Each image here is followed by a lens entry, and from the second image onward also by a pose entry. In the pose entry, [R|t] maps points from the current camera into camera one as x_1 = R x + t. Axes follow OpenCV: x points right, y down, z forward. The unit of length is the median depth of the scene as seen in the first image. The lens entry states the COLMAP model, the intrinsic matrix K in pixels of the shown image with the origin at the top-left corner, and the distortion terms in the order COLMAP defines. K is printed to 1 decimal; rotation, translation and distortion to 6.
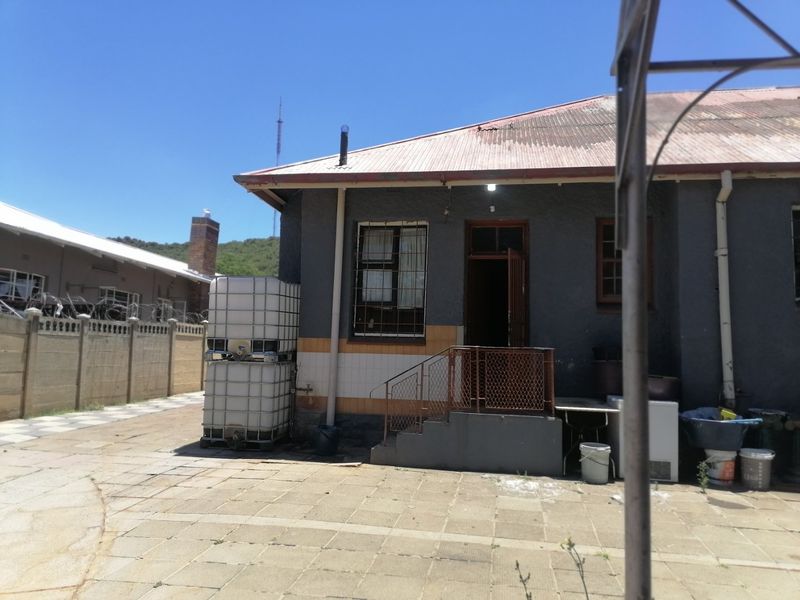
lens RADIAL K [[603.9, 0, 403.7], [0, 603.9, 309.3], [0, 0, 1]] dist [0.105802, -0.125507]
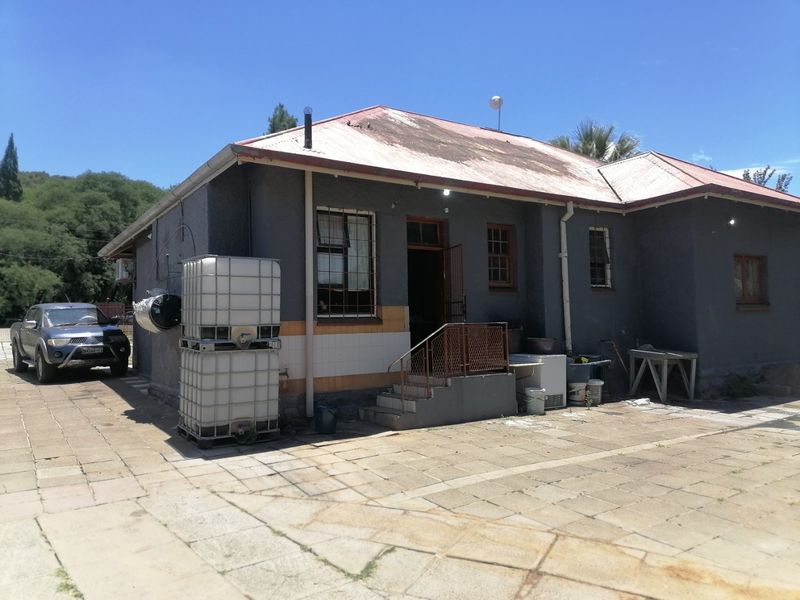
lens RADIAL K [[603.9, 0, 403.7], [0, 603.9, 309.3], [0, 0, 1]] dist [0.105802, -0.125507]
pose [[0.718021, -0.025153, 0.695566, -0.736915], [-0.011824, 0.998762, 0.048323, -0.023227], [-0.695921, -0.042922, 0.716835, 0.171389]]
